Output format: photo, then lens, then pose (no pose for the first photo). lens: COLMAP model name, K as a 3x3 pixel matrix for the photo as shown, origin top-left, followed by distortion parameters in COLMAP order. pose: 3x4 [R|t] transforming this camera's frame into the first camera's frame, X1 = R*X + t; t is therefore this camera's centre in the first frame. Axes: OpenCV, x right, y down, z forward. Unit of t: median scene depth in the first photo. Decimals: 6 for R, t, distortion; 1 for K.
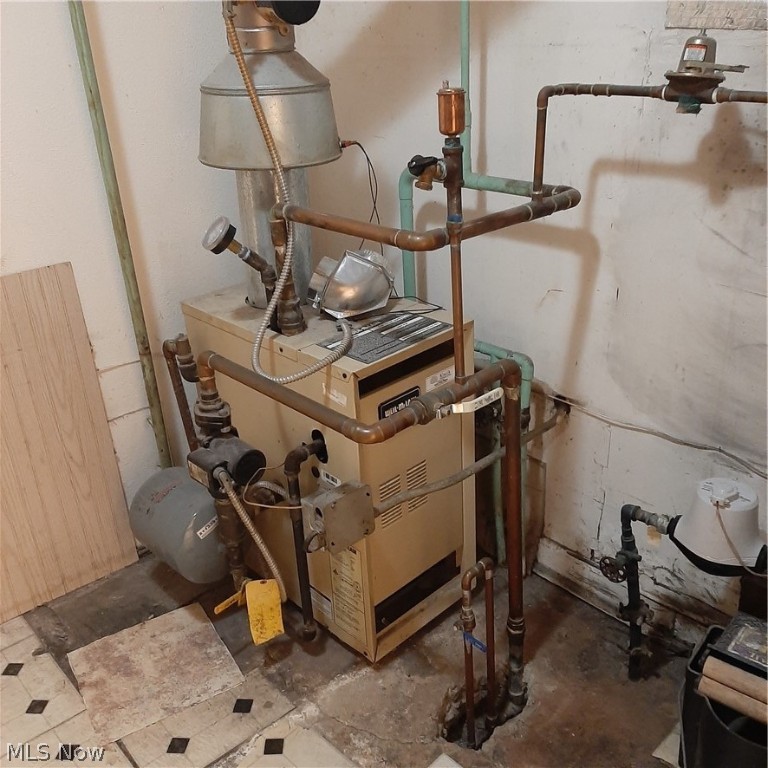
lens RADIAL K [[796.1, 0, 384.6], [0, 796.1, 380.9], [0, 0, 1]] dist [0.032076, 0.000000]
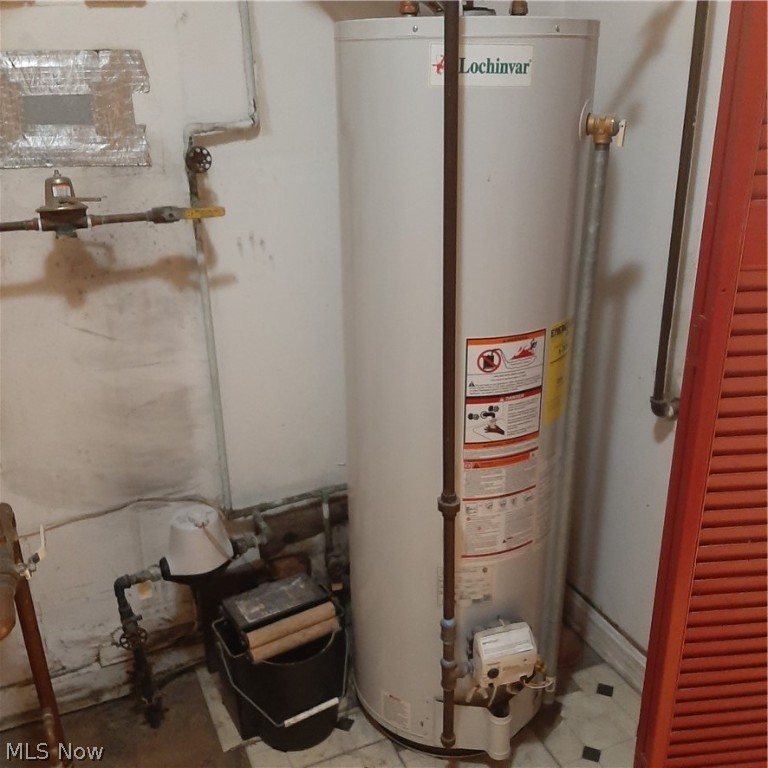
lens RADIAL K [[796.1, 0, 383.2], [0, 796.1, 386.2], [0, 0, 1]] dist [0.032076, 0.000000]
pose [[0.349536, -0.322271, 0.879753, -0.485952], [0.406467, 0.898176, 0.167526, -0.128278], [-0.844162, 0.299035, 0.444938, 0.133415]]
